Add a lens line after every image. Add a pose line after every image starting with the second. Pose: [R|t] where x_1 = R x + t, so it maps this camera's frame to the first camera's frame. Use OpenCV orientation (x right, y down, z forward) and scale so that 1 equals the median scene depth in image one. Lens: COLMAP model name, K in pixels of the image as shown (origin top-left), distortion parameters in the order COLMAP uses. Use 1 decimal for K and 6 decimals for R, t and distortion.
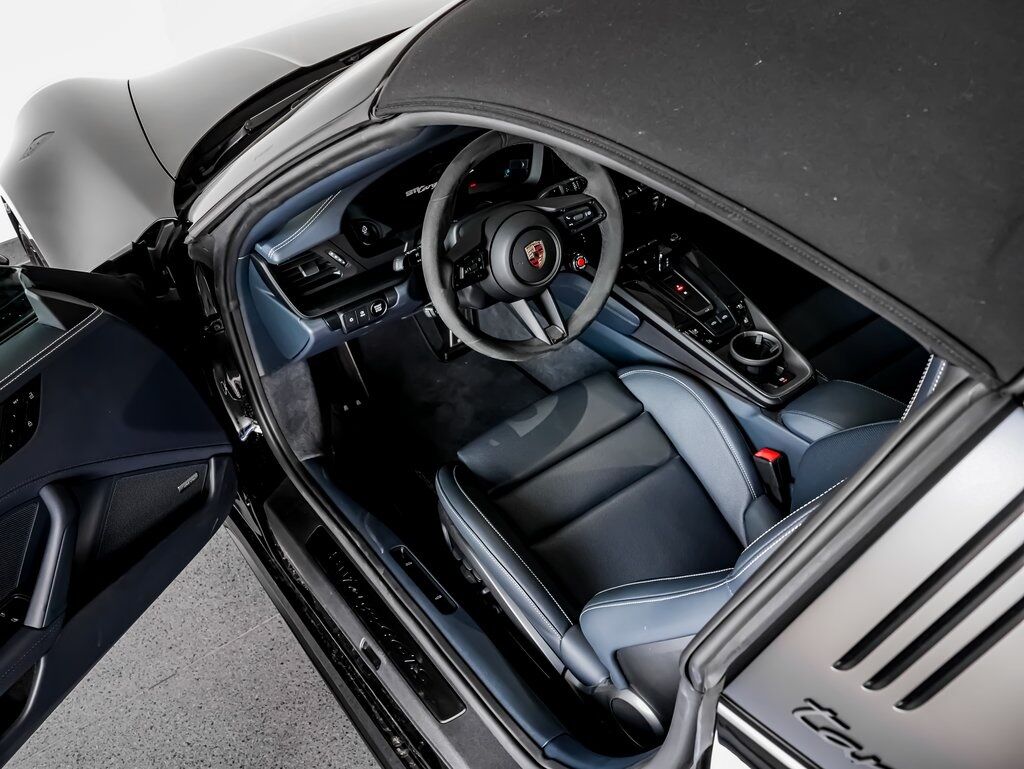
lens RADIAL K [[925.9, 0, 512.0], [0, 925.9, 384.5], [0, 0, 1]] dist [-0.008304, 0.005925]
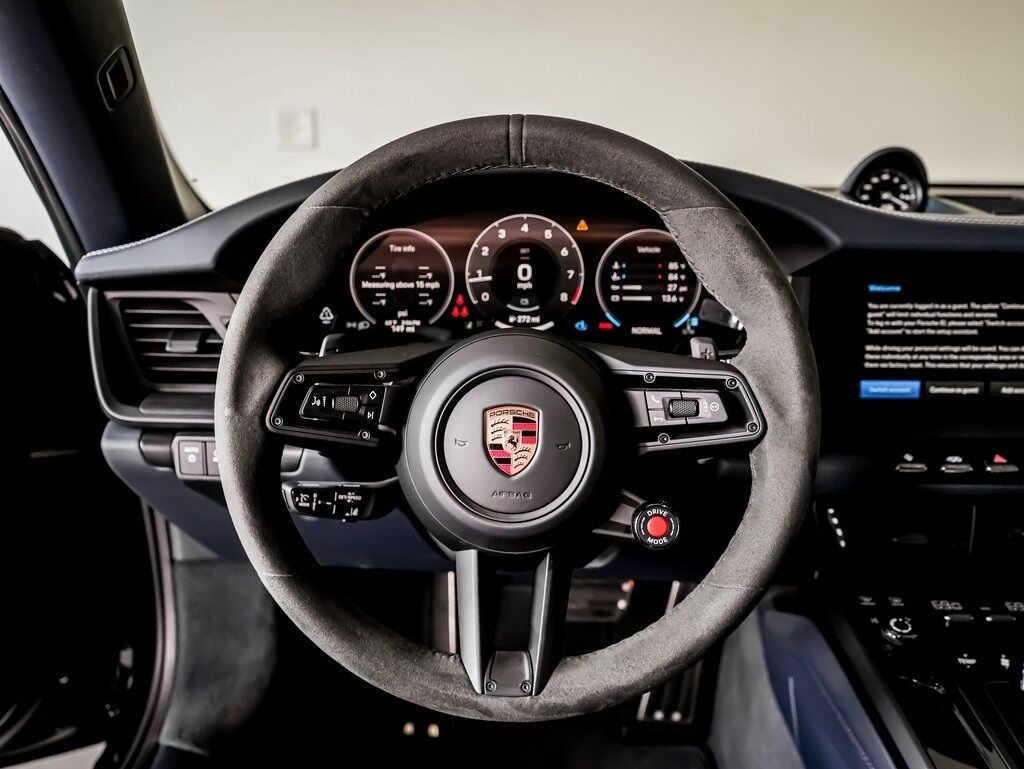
lens RADIAL K [[925.9, 0, 512.0], [0, 925.9, 384.5], [0, 0, 1]] dist [-0.008304, 0.005925]
pose [[0.769301, 0.221966, -0.599089, 0.213244], [-0.446821, 0.857157, -0.256188, -0.051250], [0.456649, 0.464771, 0.758591, 0.658632]]
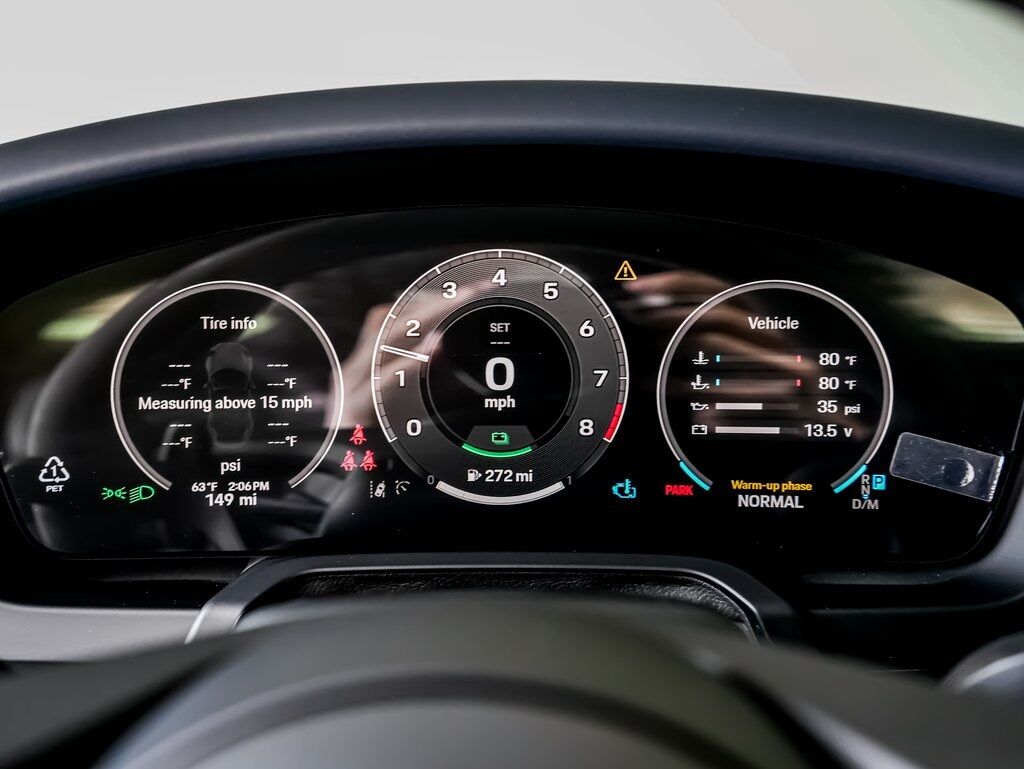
lens RADIAL K [[925.9, 0, 512.0], [0, 925.9, 384.5], [0, 0, 1]] dist [-0.008304, 0.005925]
pose [[0.787784, 0.164466, -0.593588, 0.051255], [-0.431925, 0.834551, -0.342002, -0.150824], [0.439132, 0.525809, 0.728483, 0.840864]]
